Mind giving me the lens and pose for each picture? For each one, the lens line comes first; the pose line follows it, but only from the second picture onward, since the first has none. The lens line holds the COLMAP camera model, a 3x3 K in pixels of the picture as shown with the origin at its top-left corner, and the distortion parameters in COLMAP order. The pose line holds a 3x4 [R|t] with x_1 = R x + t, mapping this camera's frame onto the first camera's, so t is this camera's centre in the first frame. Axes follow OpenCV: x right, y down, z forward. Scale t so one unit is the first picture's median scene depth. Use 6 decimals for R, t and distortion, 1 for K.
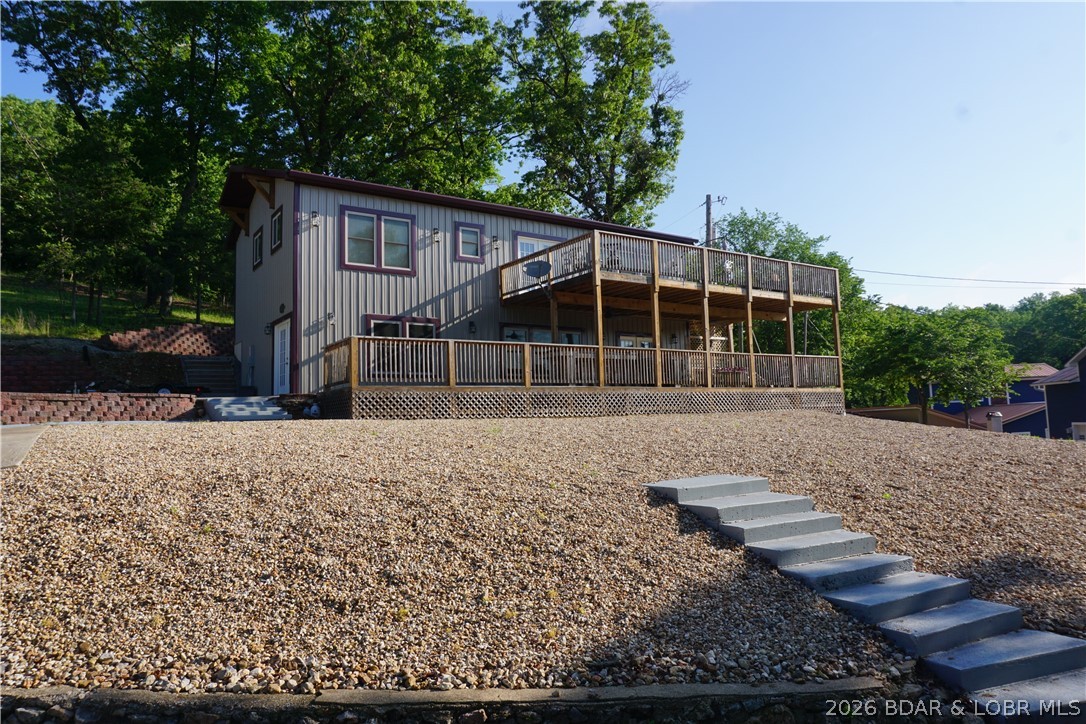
lens RADIAL K [[735.2, 0, 542.9], [0, 735.2, 354.2], [0, 0, 1]] dist [-0.041893, -0.000809]
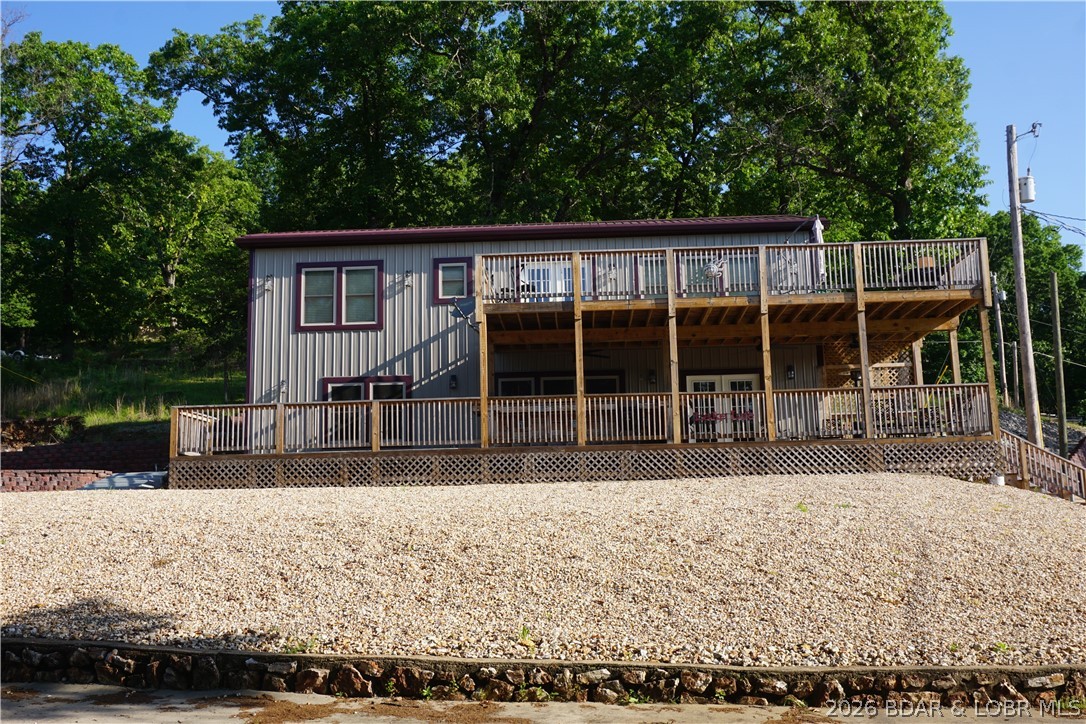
lens RADIAL K [[1099.0, 0, 542.1], [0, 1099.0, 365.2], [0, 0, 1]] dist [0.010039, 0.000000]
pose [[0.801386, -0.082386, -0.592446, 0.772309], [0.054926, 0.996420, -0.064267, 0.031813], [0.595620, 0.018962, 0.803042, 0.062252]]
